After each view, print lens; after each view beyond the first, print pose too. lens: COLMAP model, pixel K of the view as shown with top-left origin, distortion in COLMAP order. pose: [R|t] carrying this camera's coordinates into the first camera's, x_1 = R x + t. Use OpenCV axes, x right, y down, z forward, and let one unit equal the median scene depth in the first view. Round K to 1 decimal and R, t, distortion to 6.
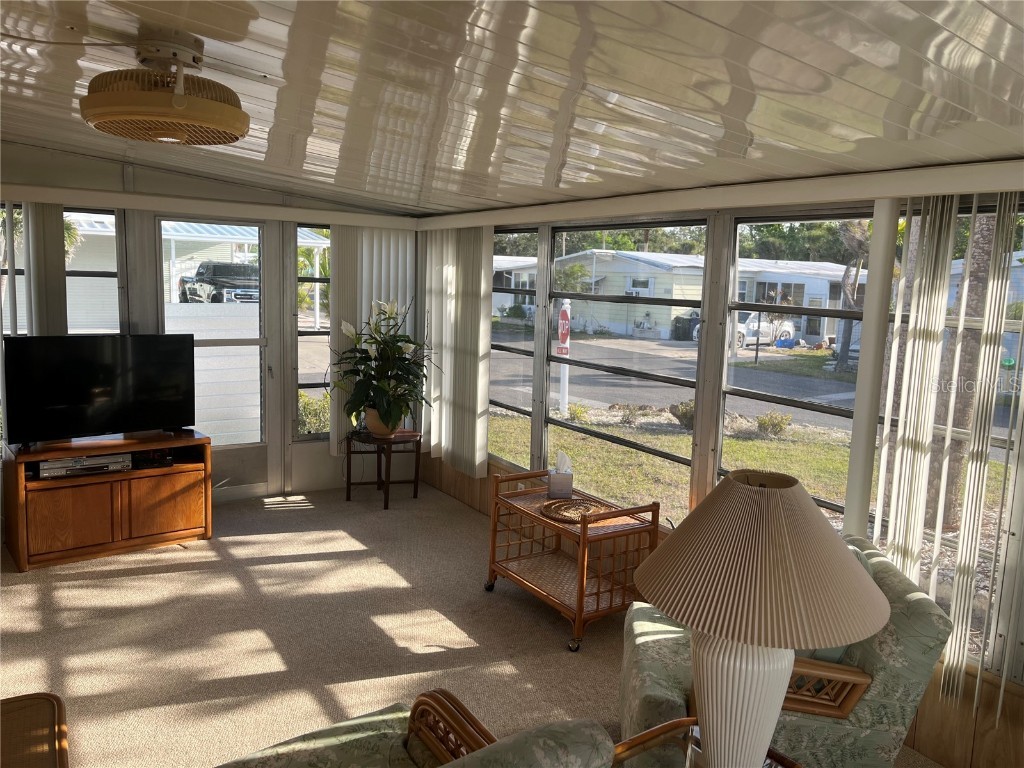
lens RADIAL K [[756.2, 0, 527.0], [0, 756.2, 380.5], [0, 0, 1]] dist [0.073420, -0.095244]
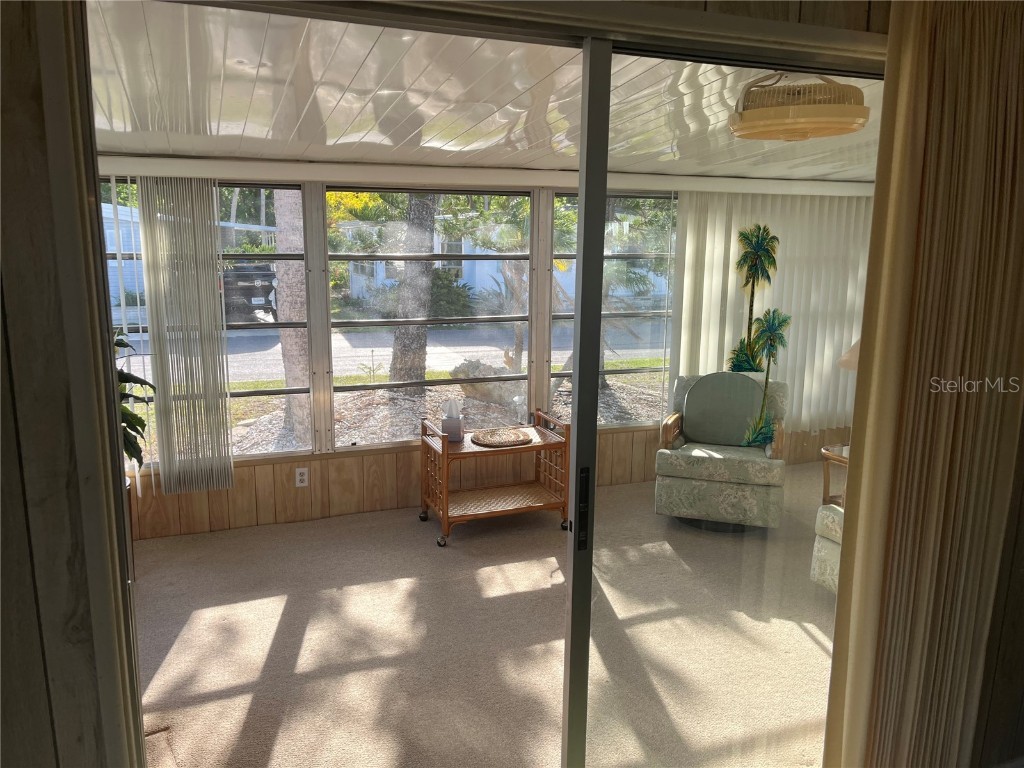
lens RADIAL K [[728.2, 0, 512.1], [0, 728.2, 360.9], [0, 0, 1]] dist [0.049997, -0.078619]
pose [[0.260097, -0.207402, 0.943045, -0.933575], [0.132535, 0.975084, 0.177894, -0.138398], [-0.956444, 0.078717, 0.281104, 0.617864]]
